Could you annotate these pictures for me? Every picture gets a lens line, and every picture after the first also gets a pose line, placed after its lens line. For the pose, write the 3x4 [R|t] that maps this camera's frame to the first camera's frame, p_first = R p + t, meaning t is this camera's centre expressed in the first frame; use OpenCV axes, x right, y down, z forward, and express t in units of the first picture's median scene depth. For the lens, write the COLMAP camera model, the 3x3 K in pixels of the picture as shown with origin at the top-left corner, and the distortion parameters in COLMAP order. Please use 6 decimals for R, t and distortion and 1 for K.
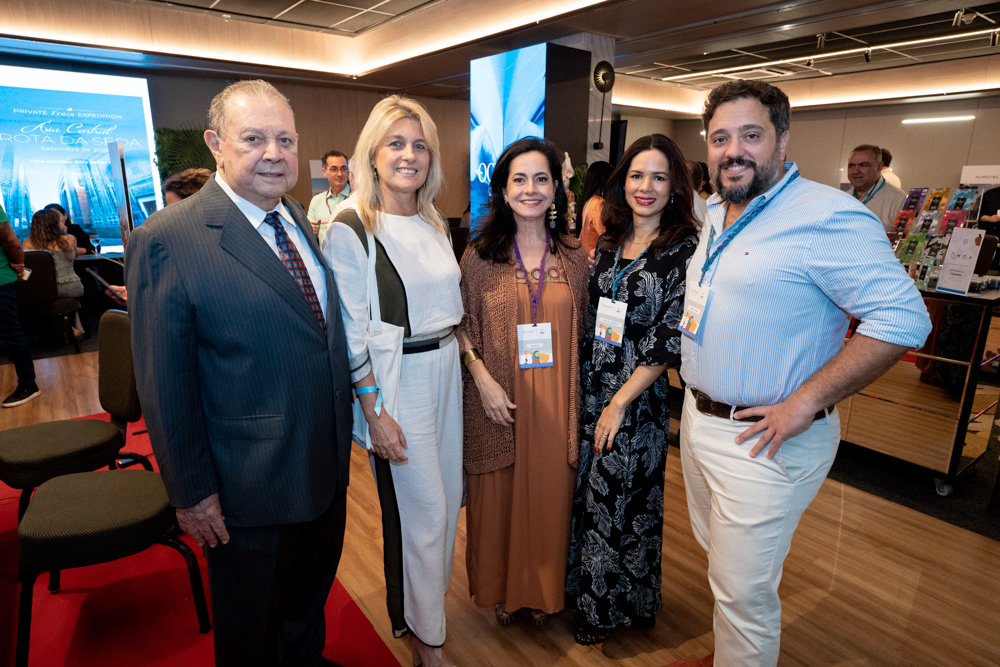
lens RADIAL K [[616.0, 0, 473.3], [0, 616.0, 342.4], [0, 0, 1]] dist [-0.004759, 0.005687]
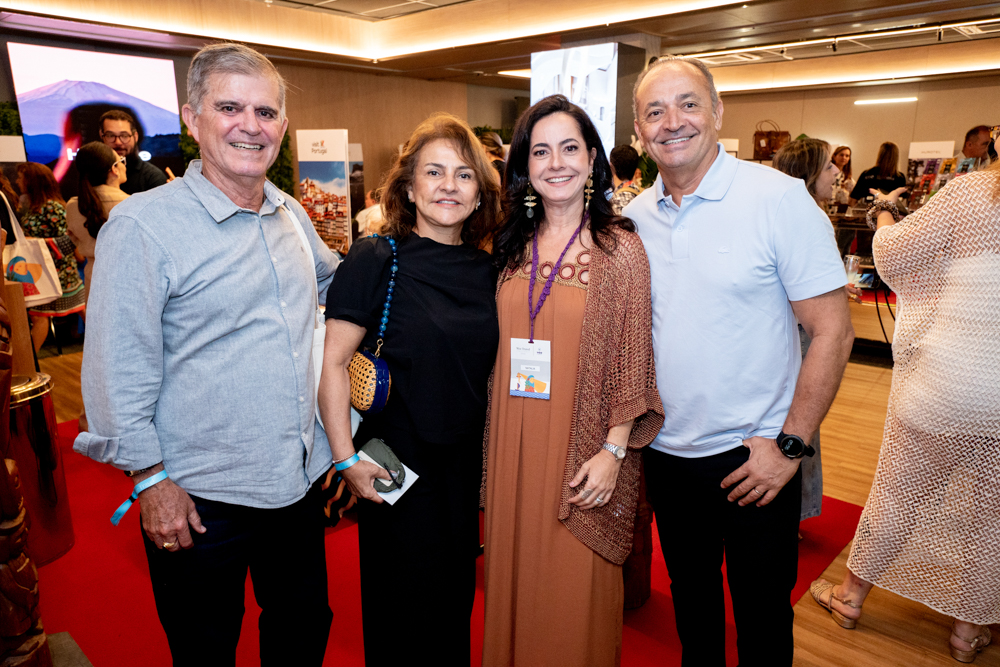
lens RADIAL K [[690.8, 0, 519.0], [0, 690.8, 328.8], [0, 0, 1]] dist [0.026986, 0.005745]
pose [[0.983192, -0.054960, 0.174109, -0.222252], [0.059146, 0.998070, -0.018943, 0.048898], [-0.172731, 0.028923, 0.984544, -0.174678]]
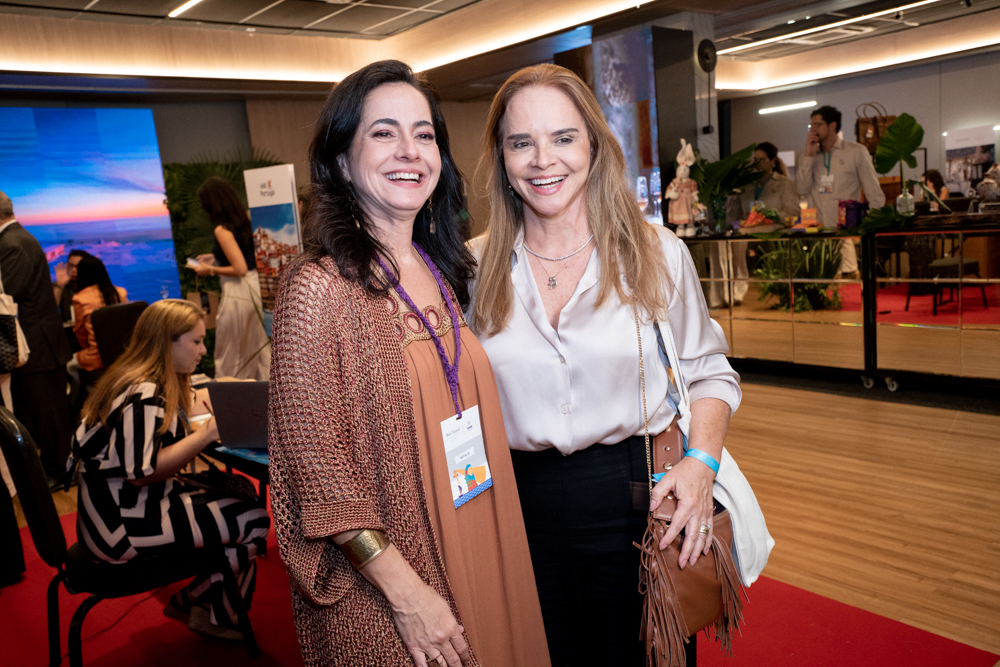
lens RADIAL K [[821.9, 0, 505.3], [0, 821.9, 332.1], [0, 0, 1]] dist [0.043645, 0.027721]
pose [[0.992608, -0.111177, 0.048682, -0.145966], [0.115542, 0.988395, -0.098618, 0.048331], [-0.037153, 0.103514, 0.993934, -0.133931]]
